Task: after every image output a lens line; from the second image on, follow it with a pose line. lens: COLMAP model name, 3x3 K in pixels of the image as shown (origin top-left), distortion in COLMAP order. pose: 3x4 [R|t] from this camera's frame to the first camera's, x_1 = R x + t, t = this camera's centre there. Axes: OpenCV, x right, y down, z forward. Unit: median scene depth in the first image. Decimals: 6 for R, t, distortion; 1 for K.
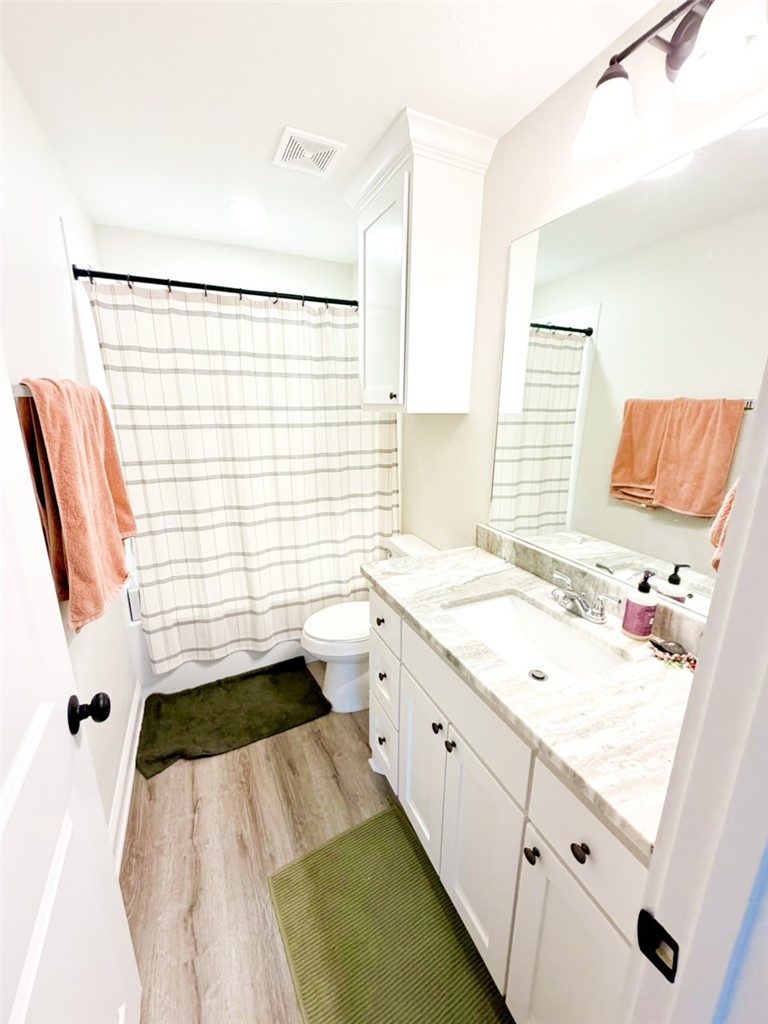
lens RADIAL K [[408.8, 0, 384.0], [0, 408.8, 512.0], [0, 0, 1]] dist [-0.000484, -0.000049]
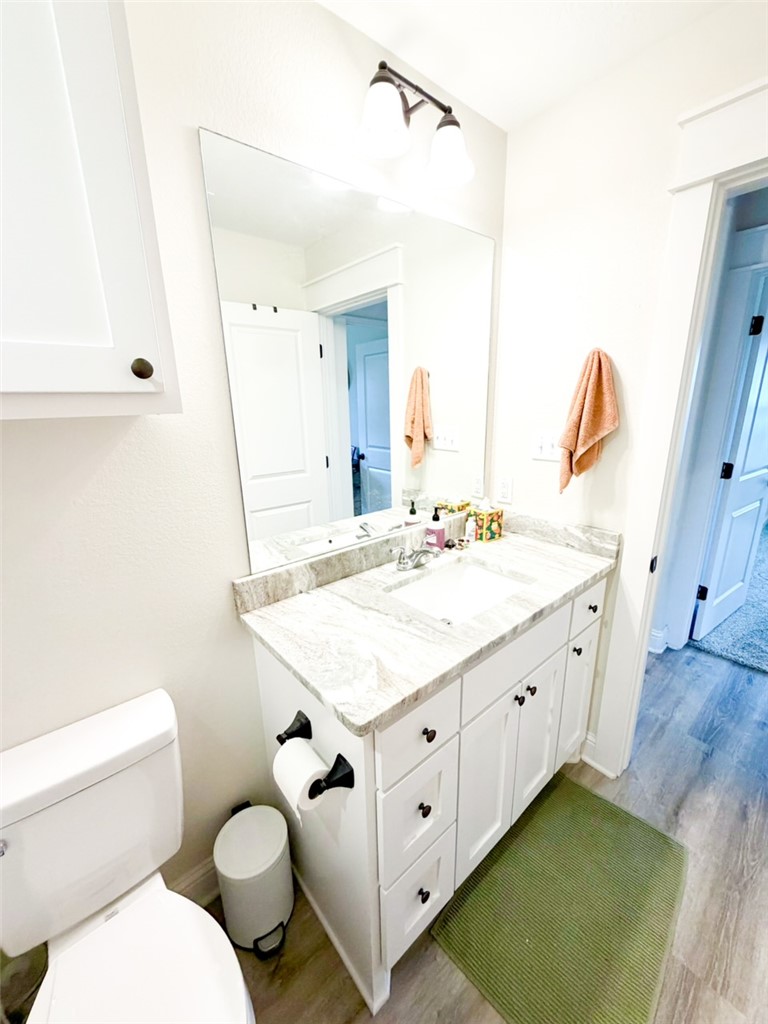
lens RADIAL K [[408.8, 0, 384.0], [0, 408.8, 512.0], [0, 0, 1]] dist [-0.000484, -0.000049]
pose [[-0.279055, -0.259121, 0.924654, -0.473857], [0.260688, 0.906302, 0.332653, -0.266289], [-0.924213, 0.333875, -0.185358, 1.044099]]
